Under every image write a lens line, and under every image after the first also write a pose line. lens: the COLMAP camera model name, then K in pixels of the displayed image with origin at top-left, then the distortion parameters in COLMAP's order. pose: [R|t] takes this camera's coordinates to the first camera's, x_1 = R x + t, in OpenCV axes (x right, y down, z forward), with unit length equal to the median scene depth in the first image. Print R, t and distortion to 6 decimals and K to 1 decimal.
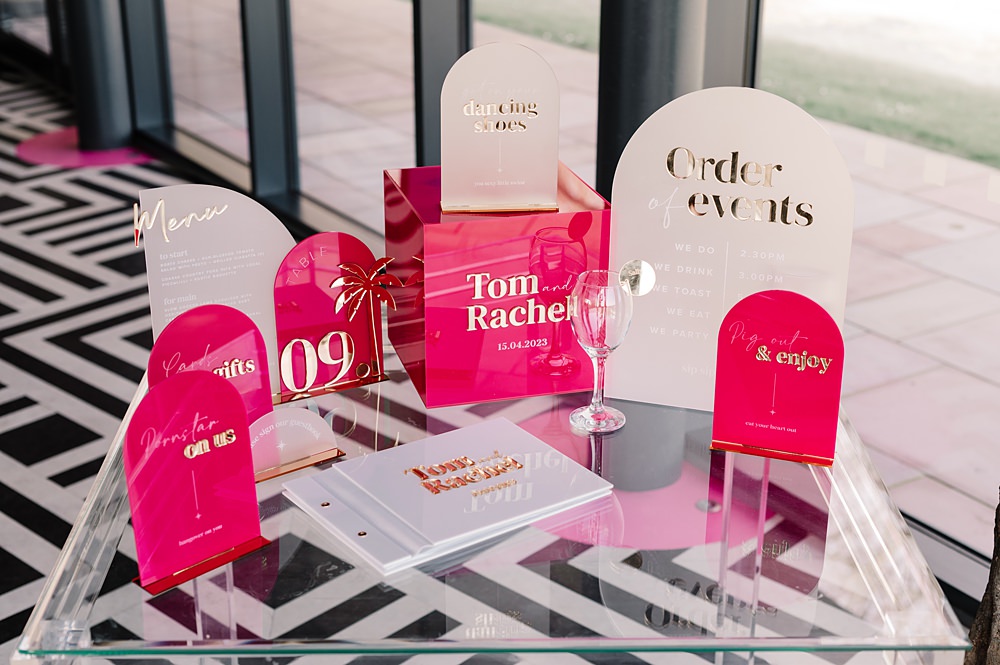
lens RADIAL K [[1512.3, 0, 500.0], [0, 1512.3, 332.5], [0, 0, 1]] dist [0.020353, 0.036865]
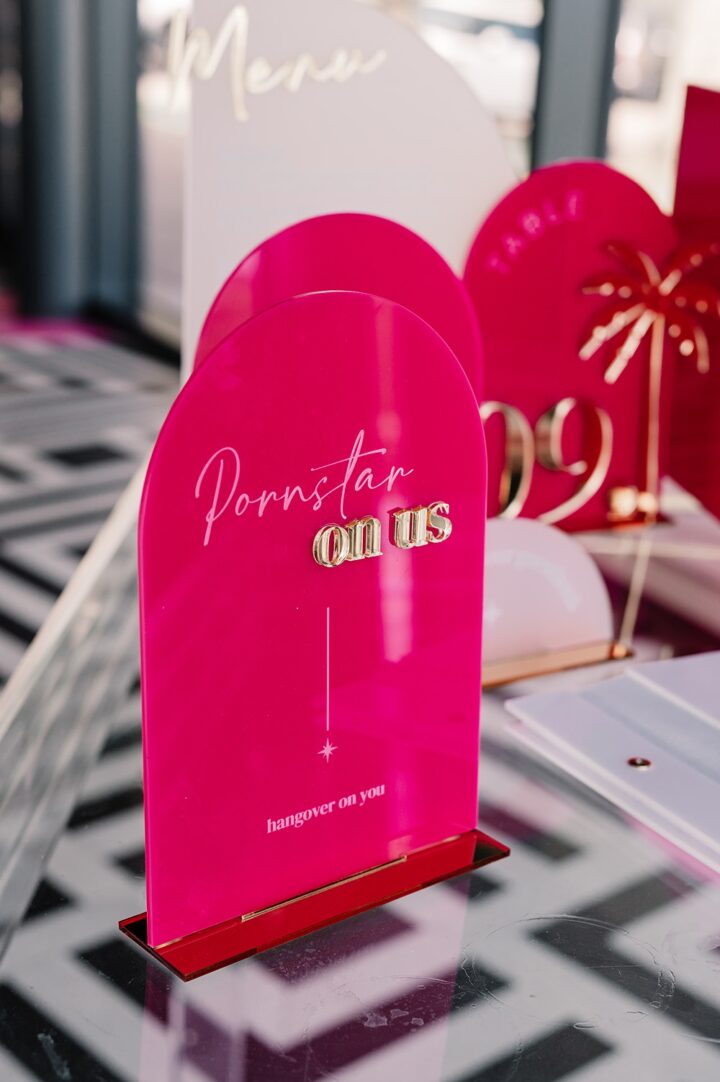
lens RADIAL K [[1636.4, 0, 360.5], [0, 1636.4, 565.7], [0, 0, 1]] dist [0.020353, 0.036865]
pose [[0.995804, 0.077397, -0.048821, -0.150052], [-0.080517, 0.994595, -0.065553, 0.087855], [0.043484, 0.069209, 0.996654, 0.537783]]
